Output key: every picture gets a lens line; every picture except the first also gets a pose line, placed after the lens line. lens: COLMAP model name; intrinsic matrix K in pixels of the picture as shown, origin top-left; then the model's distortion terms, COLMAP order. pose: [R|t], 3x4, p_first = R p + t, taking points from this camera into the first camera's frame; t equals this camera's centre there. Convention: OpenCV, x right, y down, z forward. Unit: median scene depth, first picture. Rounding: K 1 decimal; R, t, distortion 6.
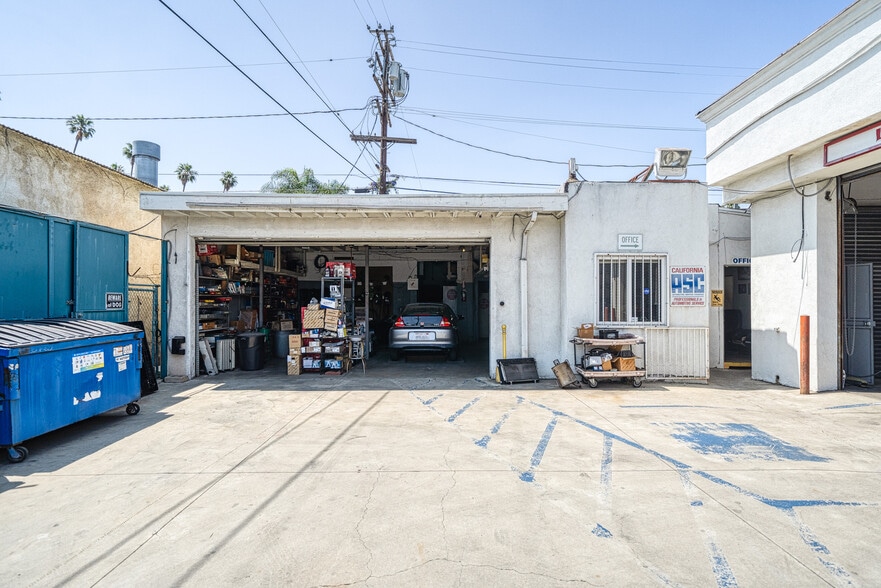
lens RADIAL K [[442.3, 0, 442.3], [0, 442.3, 301.0], [0, 0, 1]] dist [-0.000067, 0.000031]
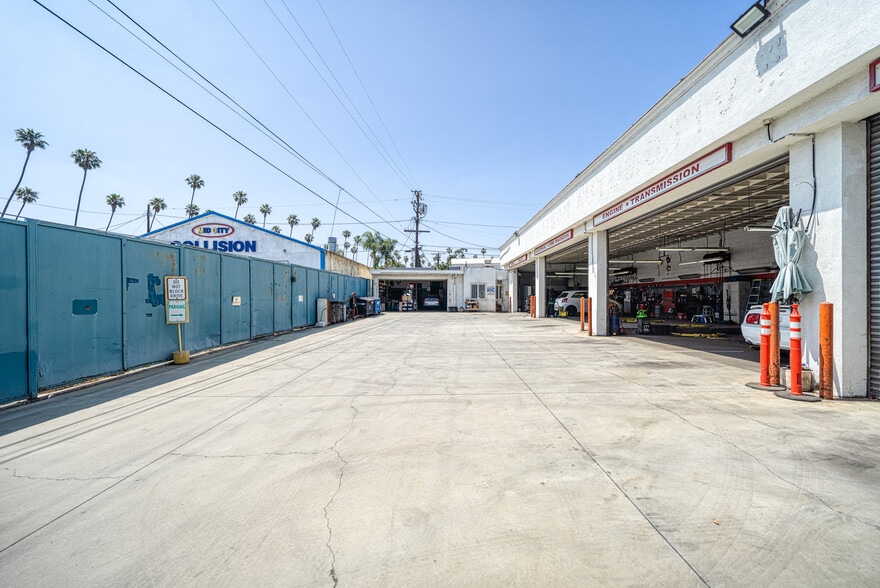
lens RADIAL K [[320.3, 0, 442.4], [0, 320.3, 297.6], [0, 0, 1]] dist [-0.005461, -0.000066]
pose [[0.999858, 0.001121, -0.016786, 0.108890], [-0.001098, 0.999998, 0.001410, 0.031579], [0.016787, -0.001391, 0.999858, -2.017406]]
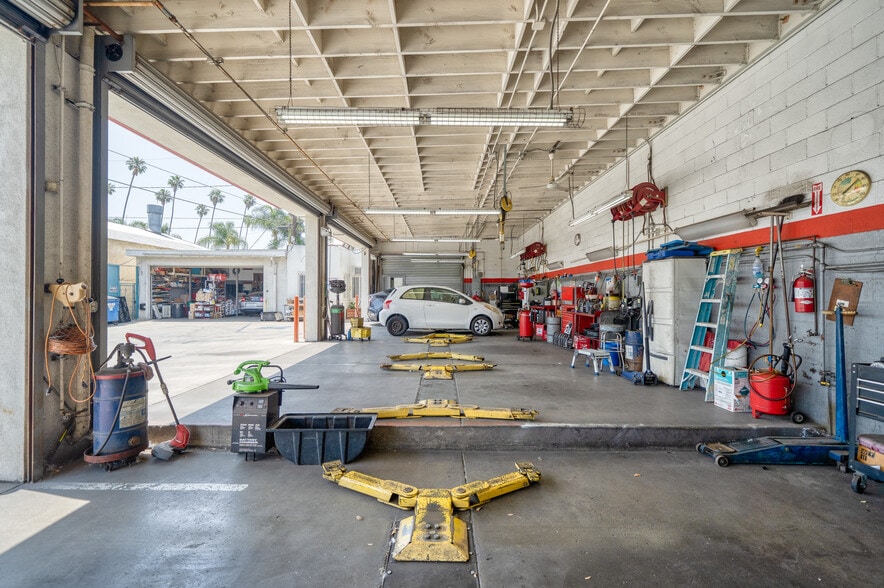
lens RADIAL K [[364.9, 0, 444.9], [0, 364.9, 295.3], [0, 0, 1]] dist [-0.003379, -0.000016]
pose [[0.999994, 0.002892, 0.001677, 1.108247], [-0.002905, 0.999964, 0.007915, 0.010547], [-0.001654, -0.007920, 0.999967, -1.079396]]
